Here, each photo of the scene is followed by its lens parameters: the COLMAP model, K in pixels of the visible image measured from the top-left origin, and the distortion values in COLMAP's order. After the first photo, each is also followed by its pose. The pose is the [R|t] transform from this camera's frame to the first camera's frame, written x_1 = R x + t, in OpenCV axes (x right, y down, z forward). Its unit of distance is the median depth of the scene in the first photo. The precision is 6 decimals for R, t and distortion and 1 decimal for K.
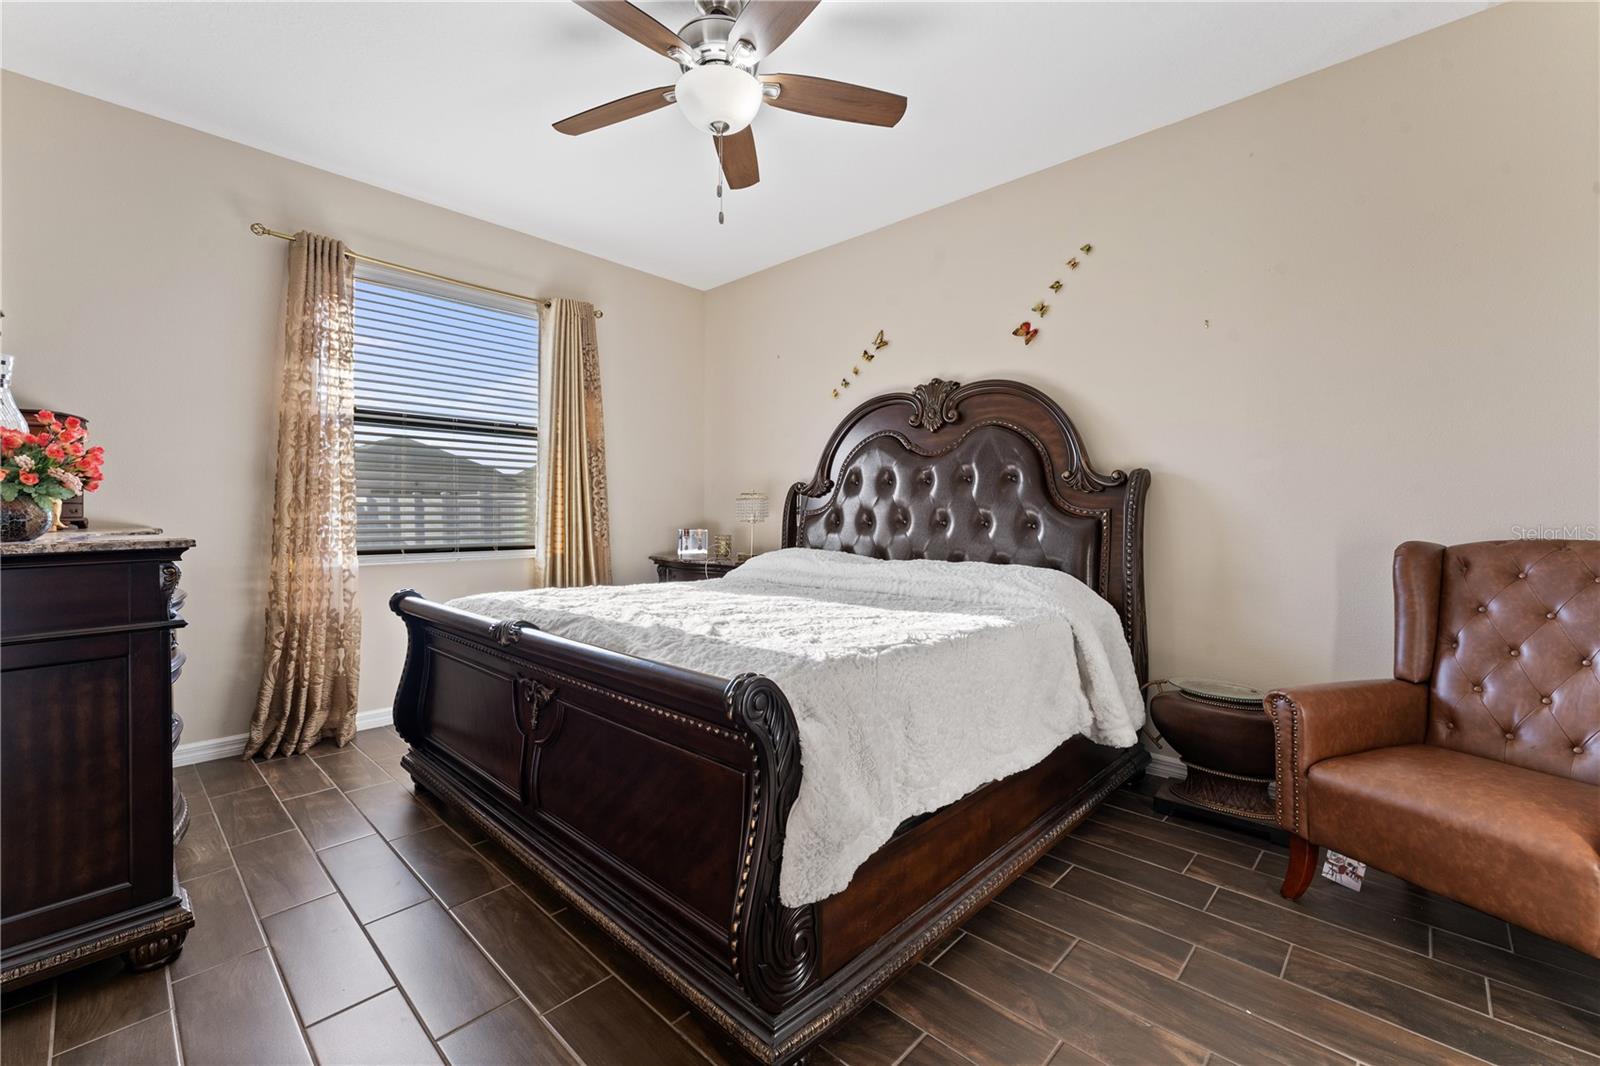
lens RADIAL K [[646.6, 0, 799.6], [0, 646.6, 512.5], [0, 0, 1]] dist [0.001148, 0.000185]
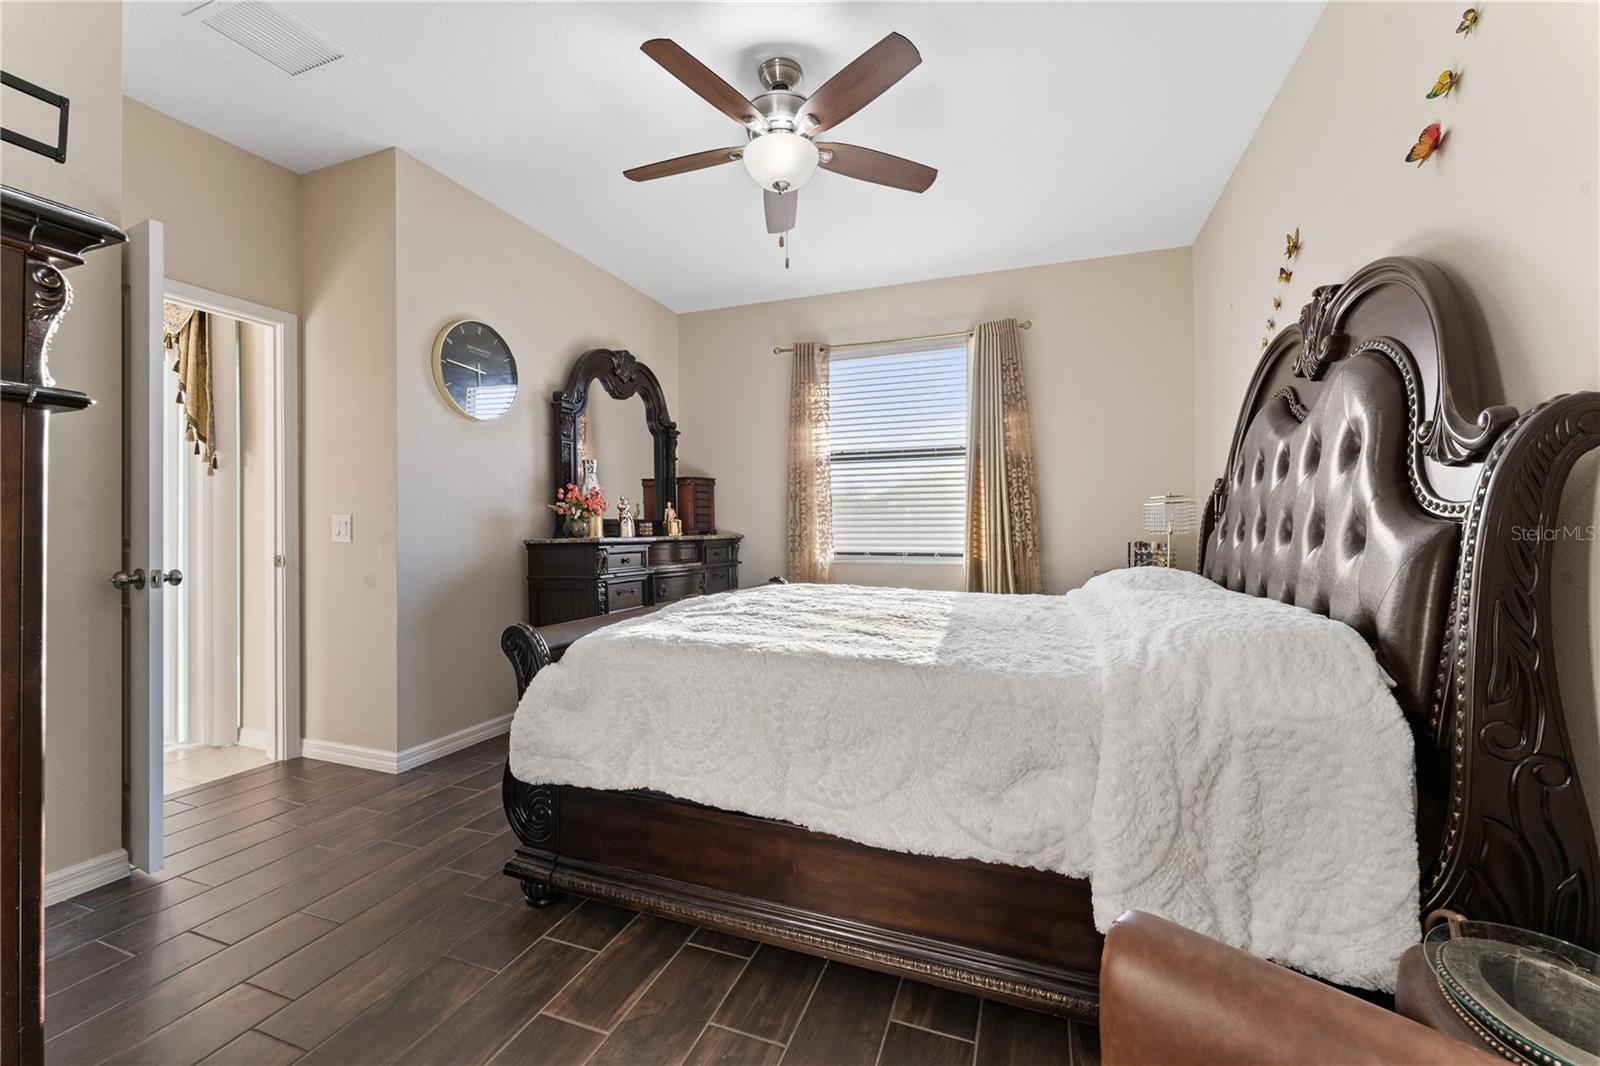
lens RADIAL K [[646.9, 0, 800.5], [0, 646.9, 528.7], [0, 0, 1]] dist [0.001052, -0.000030]
pose [[0.402730, -0.003868, -0.915311, 0.599447], [0.006332, 0.999979, -0.001440, 0.009746], [0.915297, -0.005216, 0.402746, 0.356723]]
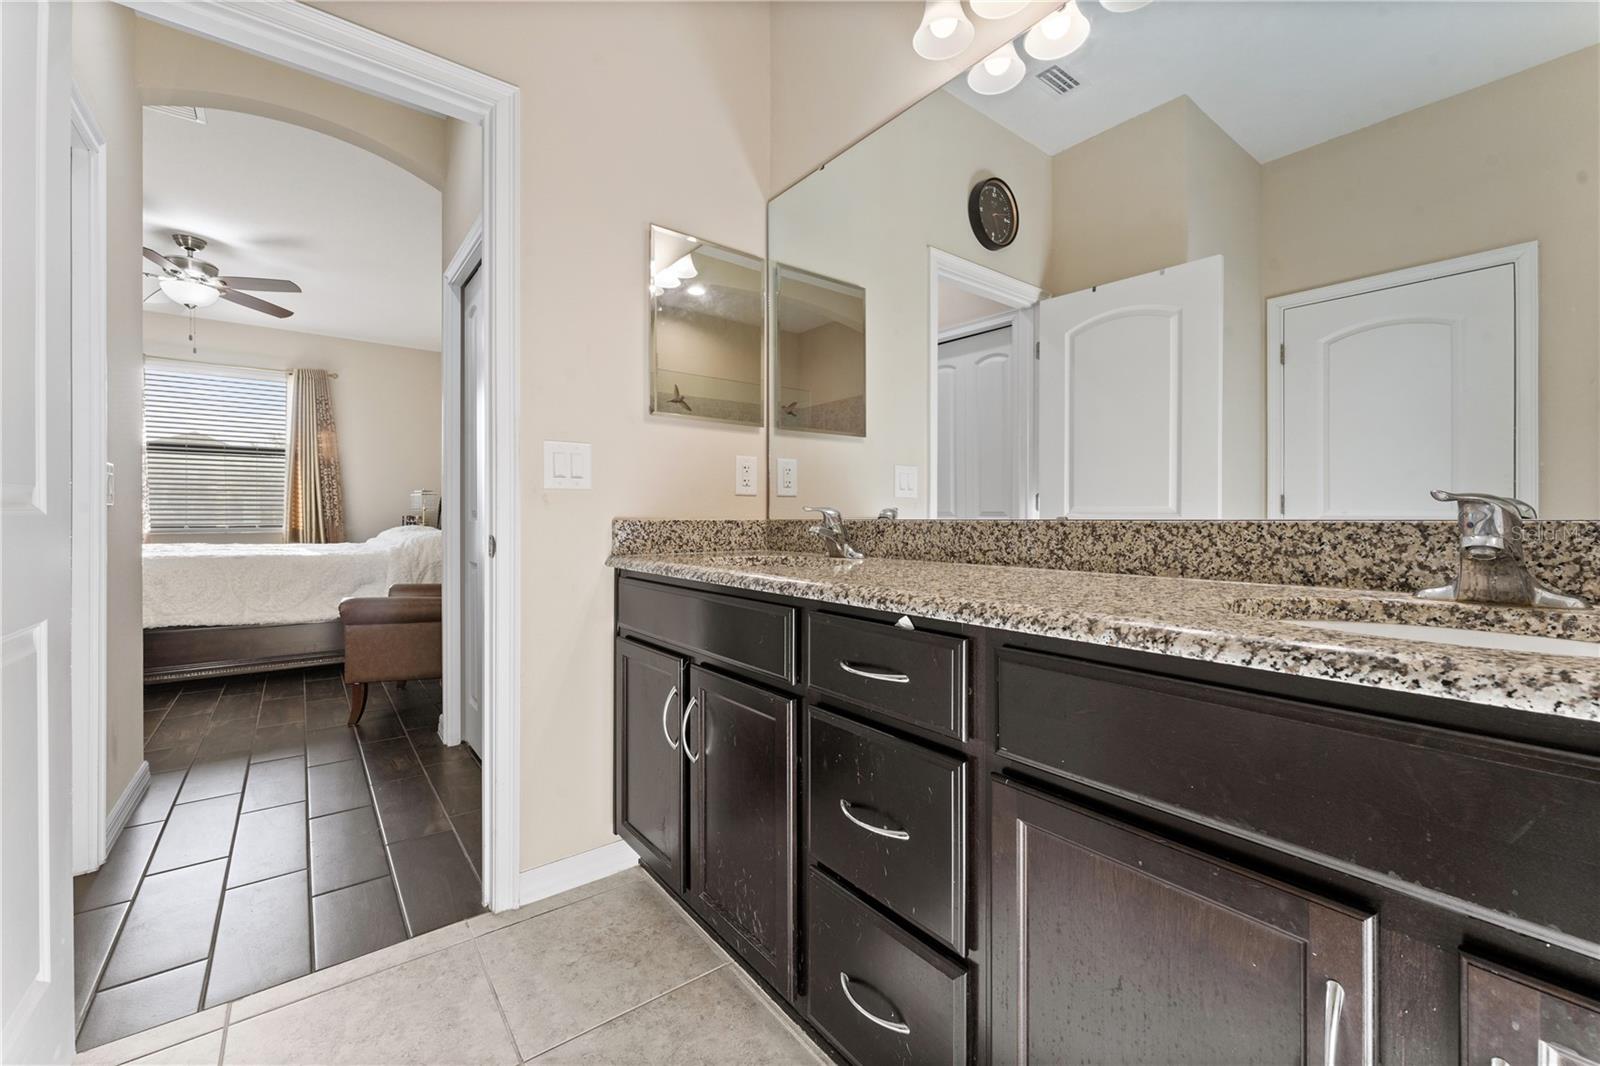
lens RADIAL K [[646.9, 0, 800.5], [0, 646.9, 528.7], [0, 0, 1]] dist [0.001052, -0.000030]
pose [[0.988854, 0.007530, -0.148701, 1.317422], [-0.005208, 0.999858, 0.015996, 0.035377], [0.148800, -0.015043, 0.988753, -0.470683]]
